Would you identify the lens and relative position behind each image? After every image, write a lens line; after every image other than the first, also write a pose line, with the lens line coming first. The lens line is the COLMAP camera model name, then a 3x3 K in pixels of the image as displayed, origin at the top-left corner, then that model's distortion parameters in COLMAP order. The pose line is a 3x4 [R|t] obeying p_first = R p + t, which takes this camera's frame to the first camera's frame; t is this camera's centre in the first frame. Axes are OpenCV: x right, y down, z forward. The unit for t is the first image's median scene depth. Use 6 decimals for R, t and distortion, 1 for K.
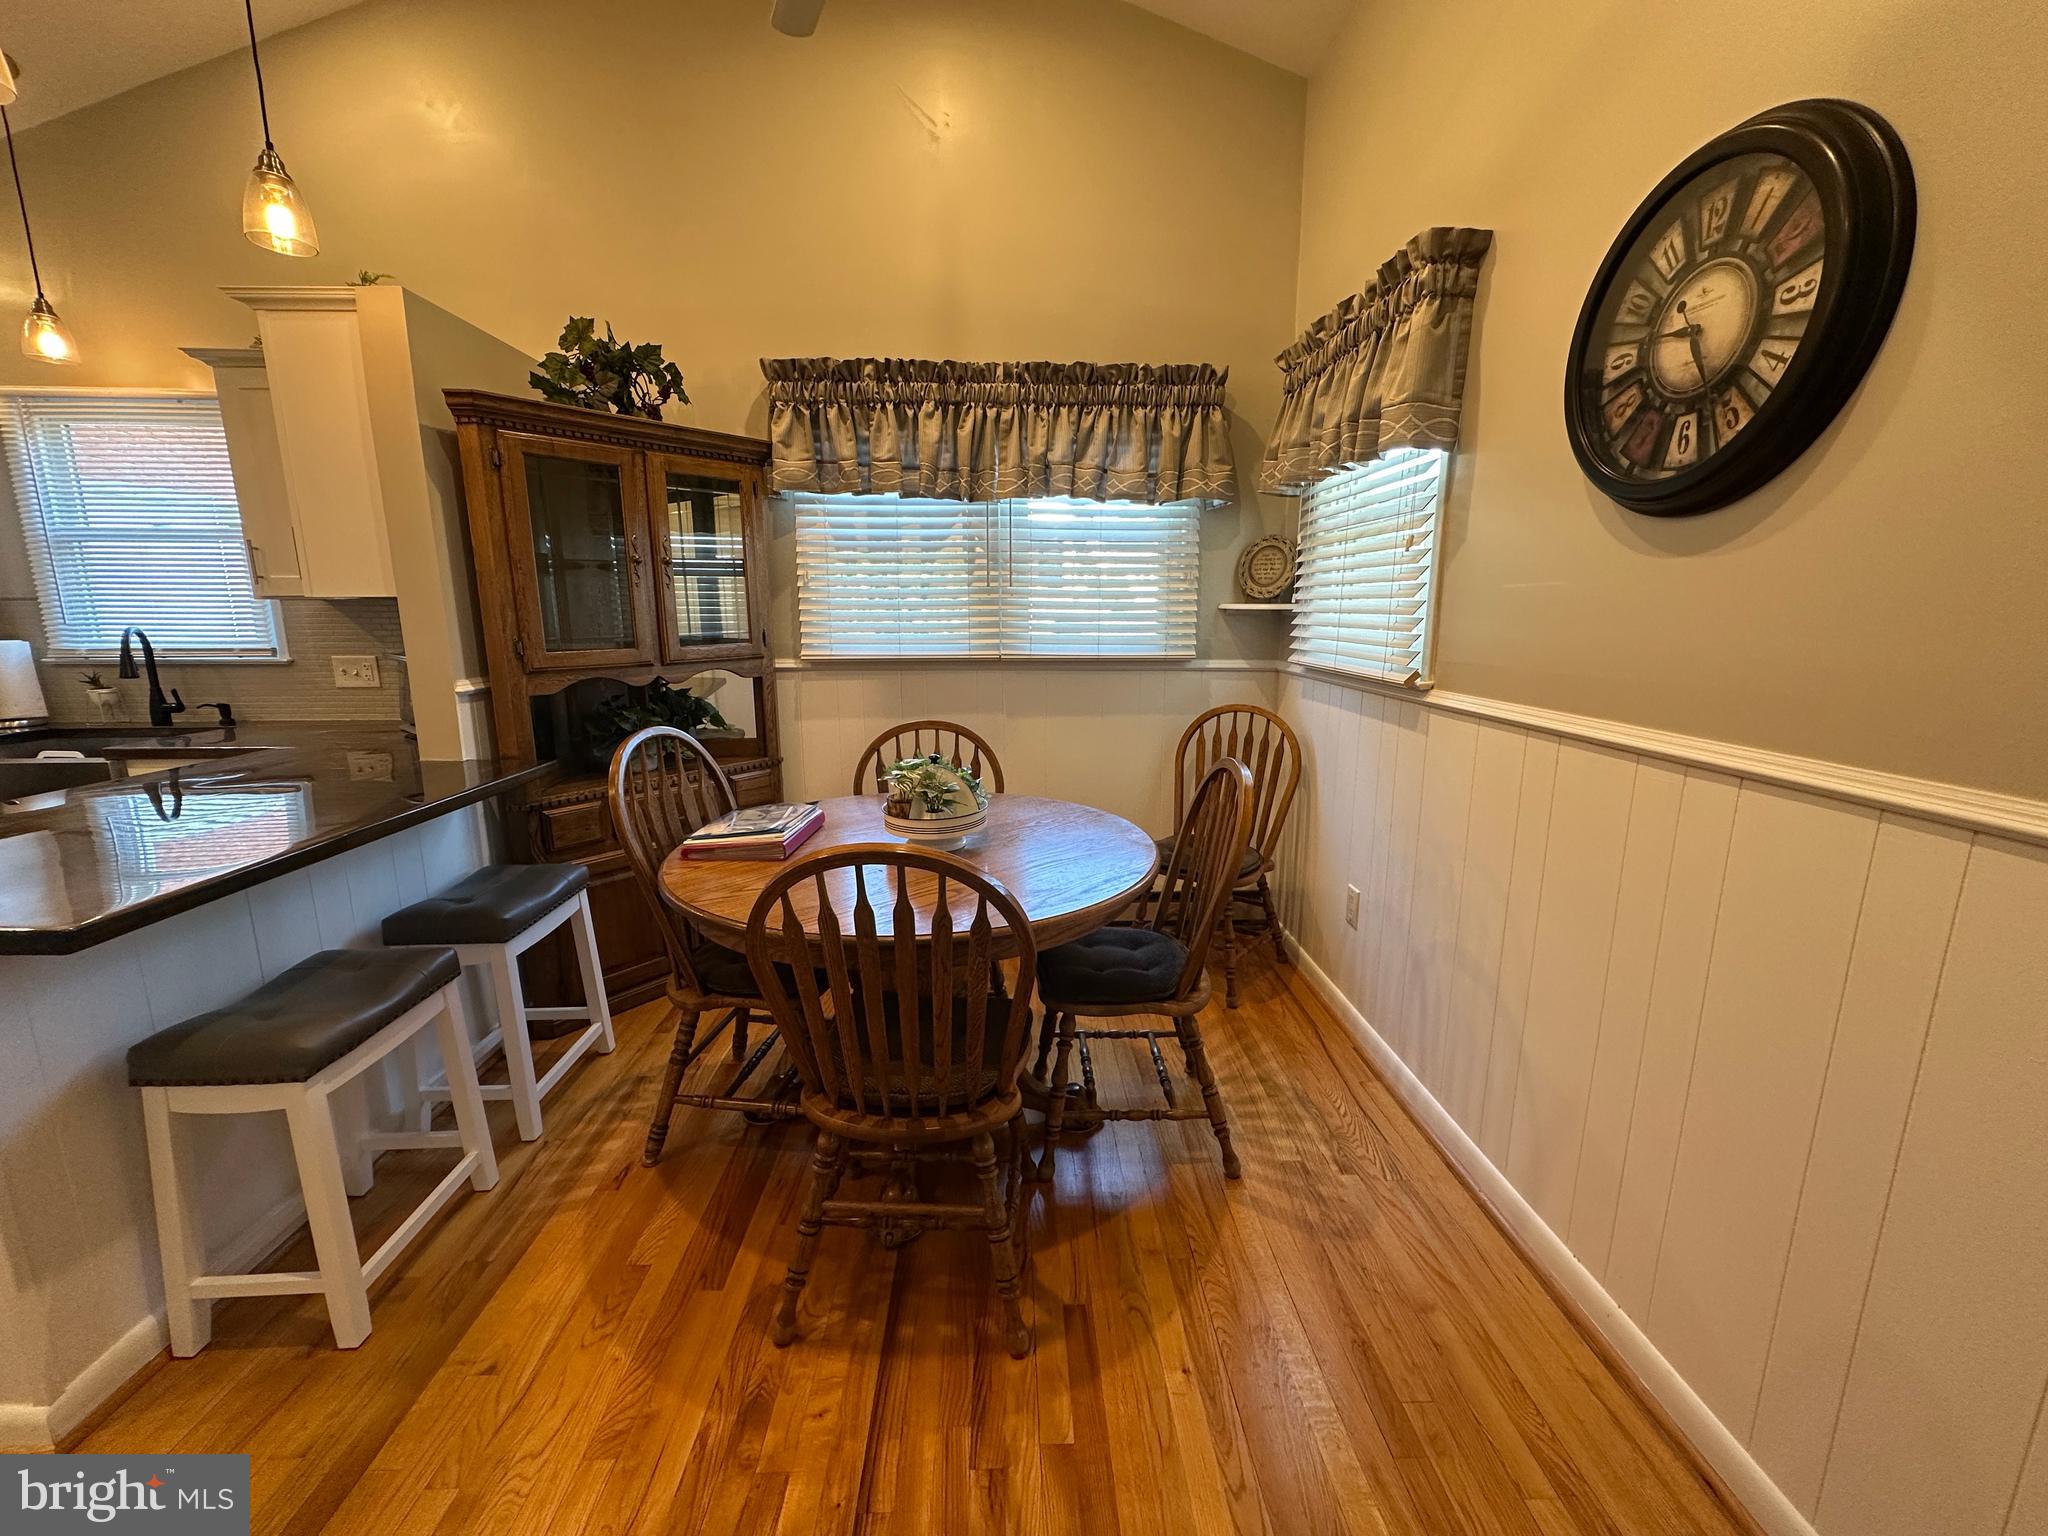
lens RADIAL K [[816.1, 0, 1020.7], [0, 816.1, 766.5], [0, 0, 1]] dist [-0.002950, 0.000967]
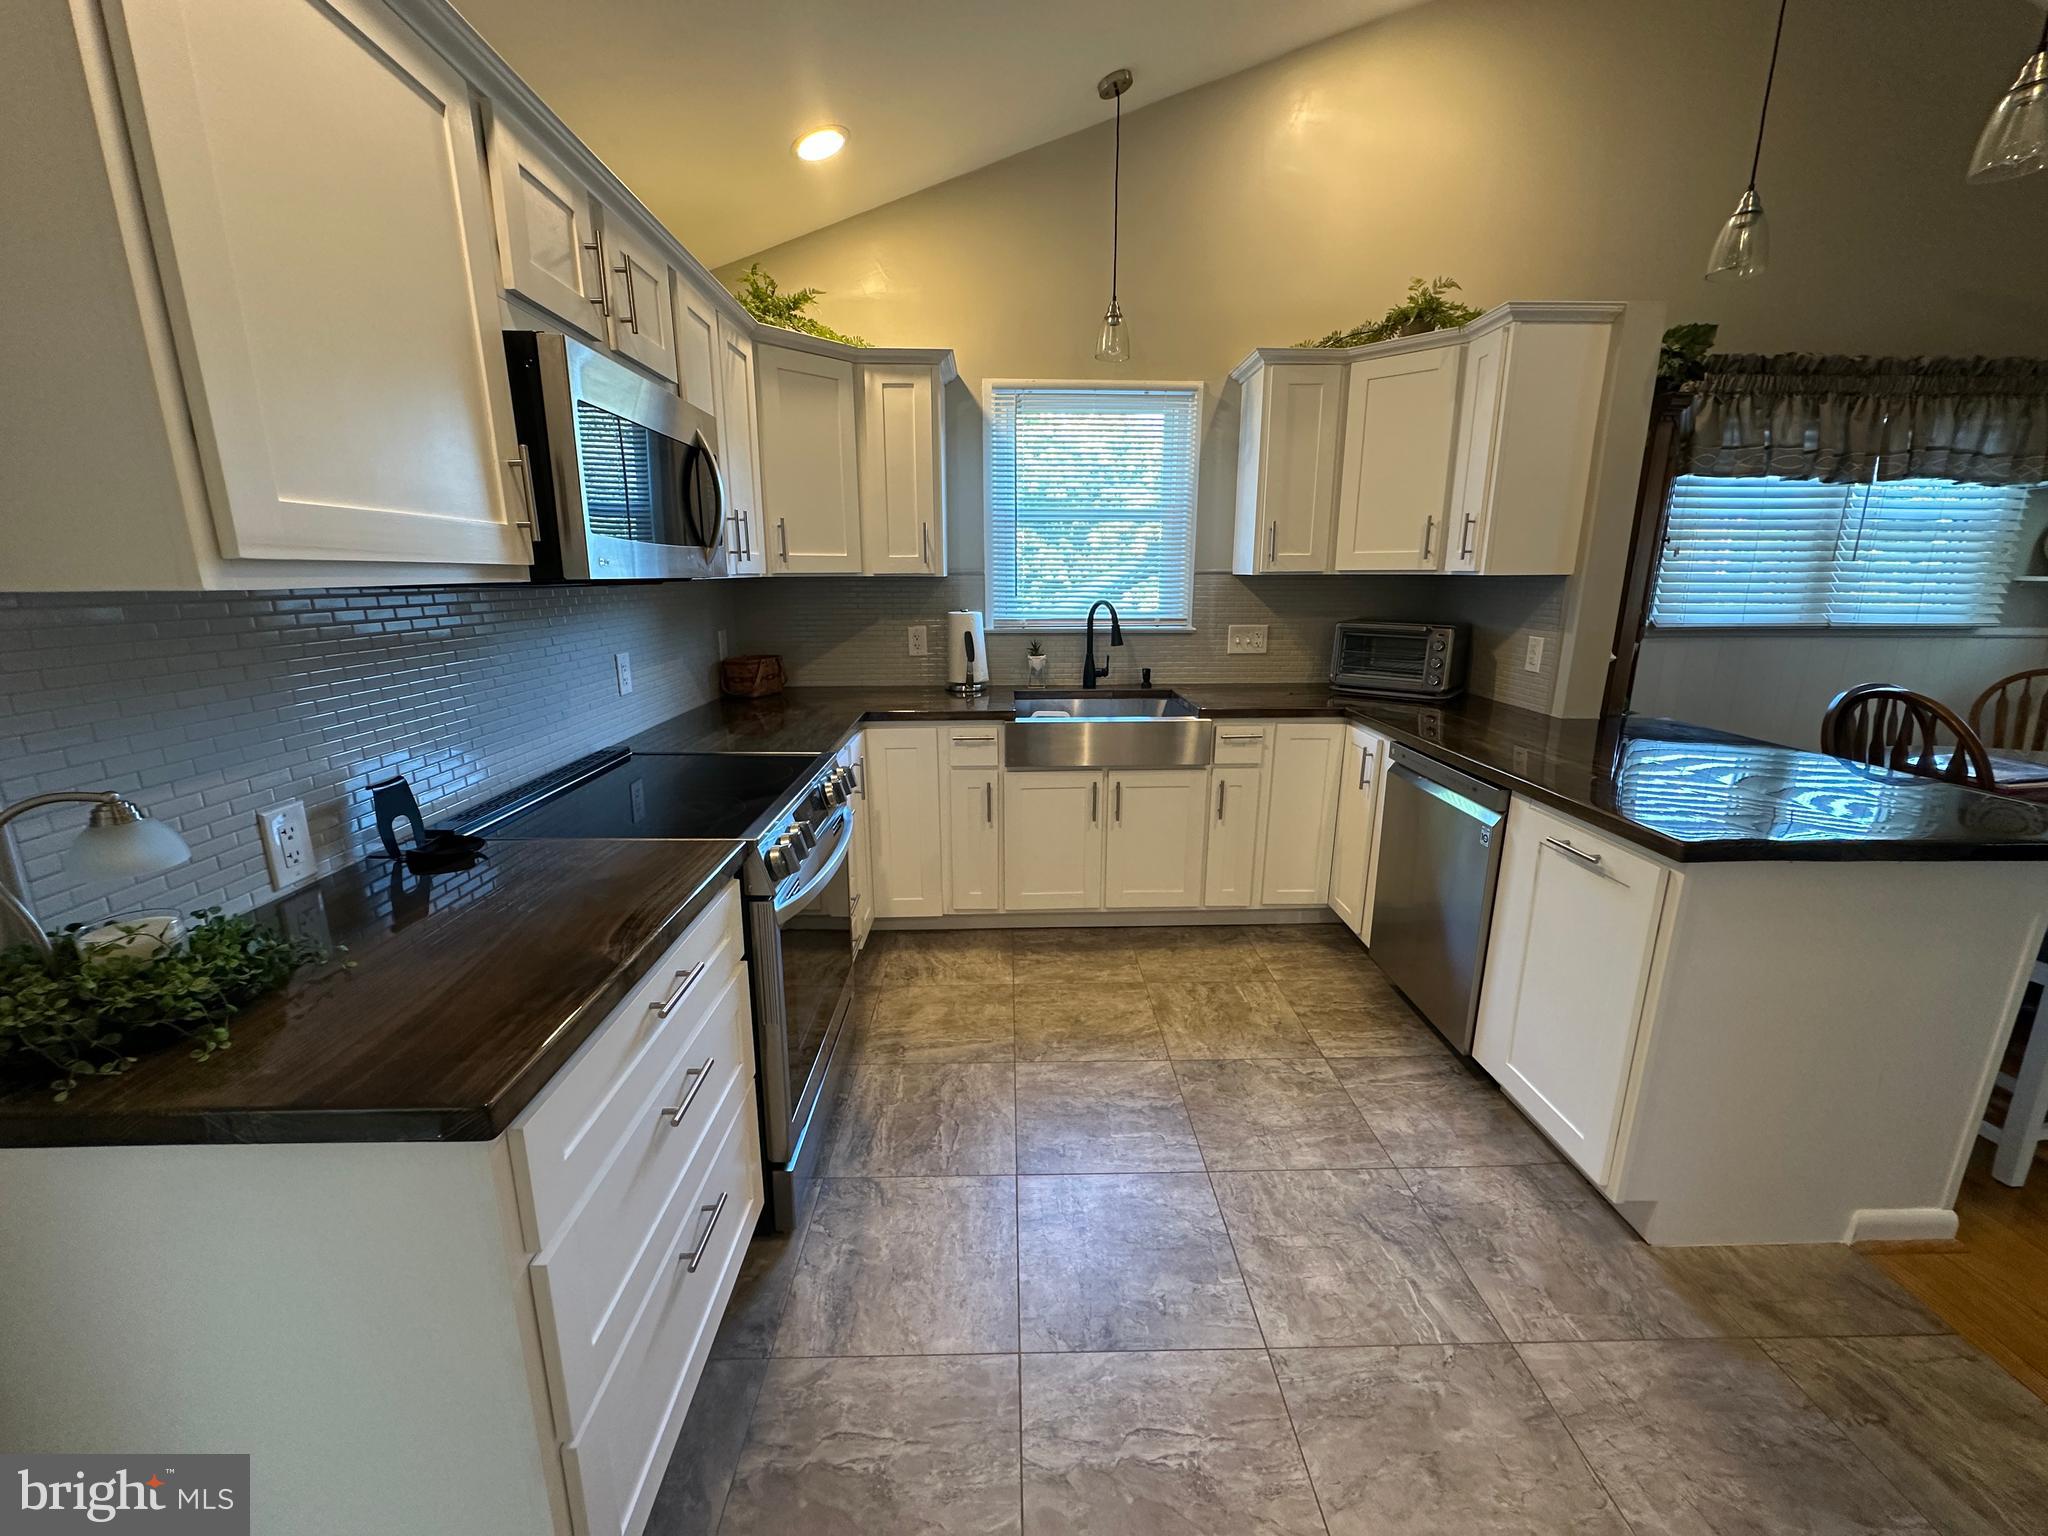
lens RADIAL K [[816.1, 0, 1023.9], [0, 816.1, 768.0], [0, 0, 1]] dist [-0.002950, 0.000967]
pose [[0.999989, -0.002129, 0.004132, -1.199091], [0.001951, 0.999093, 0.042526, 0.011392], [-0.004218, -0.042517, 0.999087, -0.116800]]
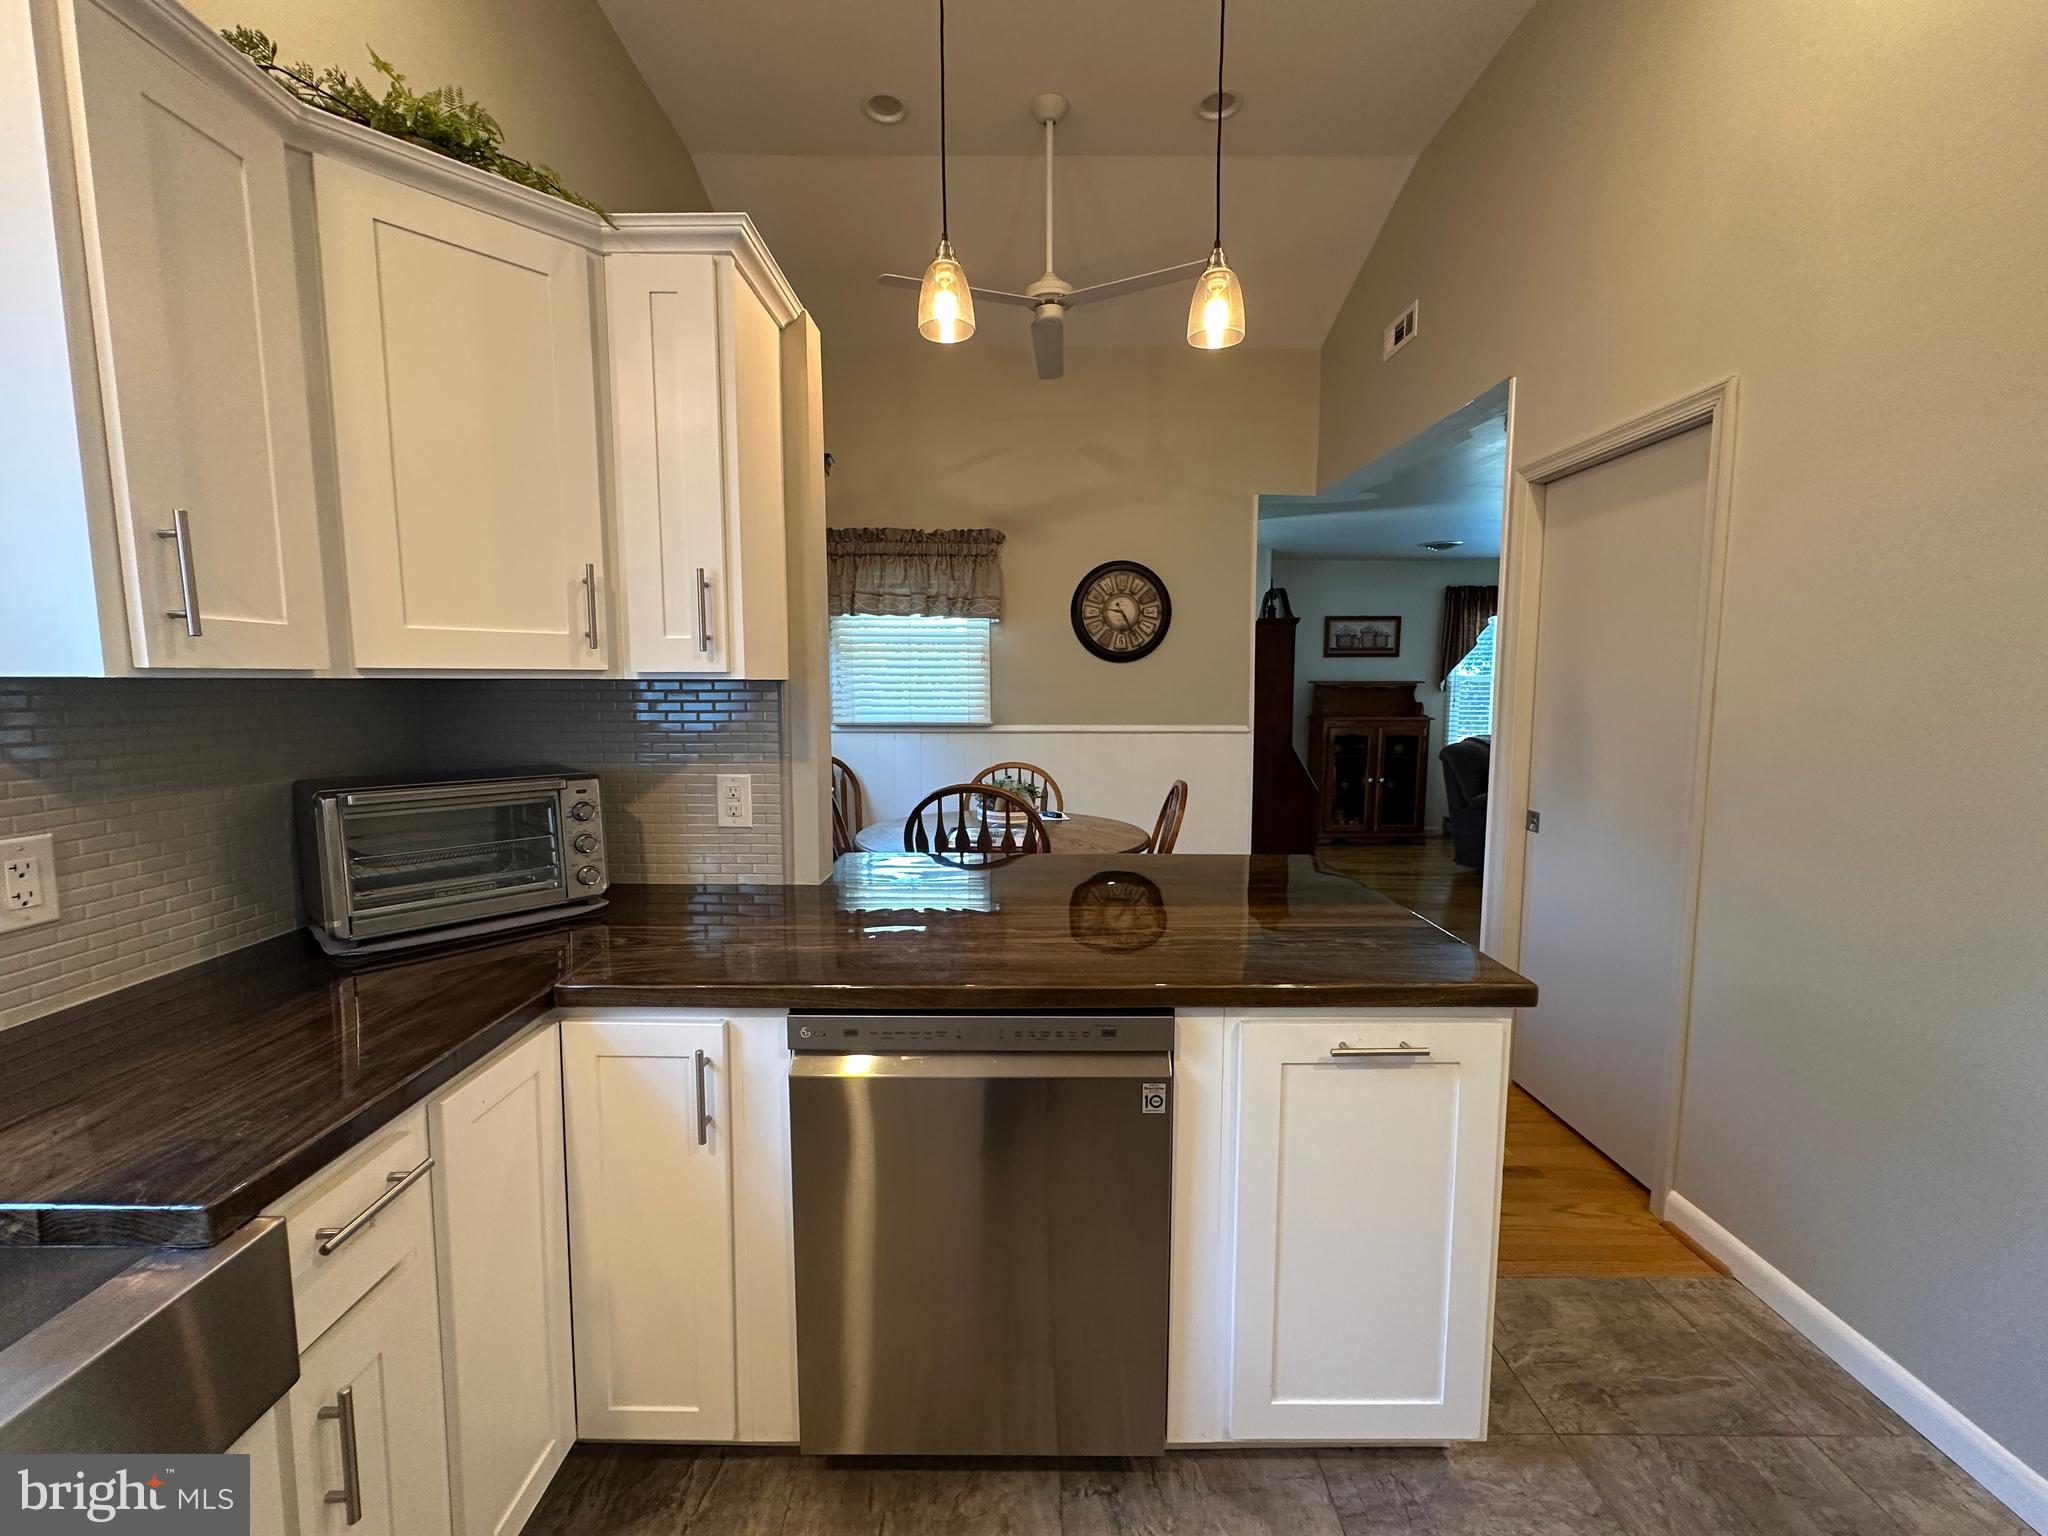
lens RADIAL K [[816.1, 0, 1026.0], [0, 816.1, 764.3], [0, 0, 1]] dist [-0.002950, 0.000967]
pose [[0.019024, -0.097260, 0.995077, -1.204797], [0.194345, 0.976634, 0.091742, -0.120348], [-0.980749, 0.191643, 0.037482, 0.596448]]
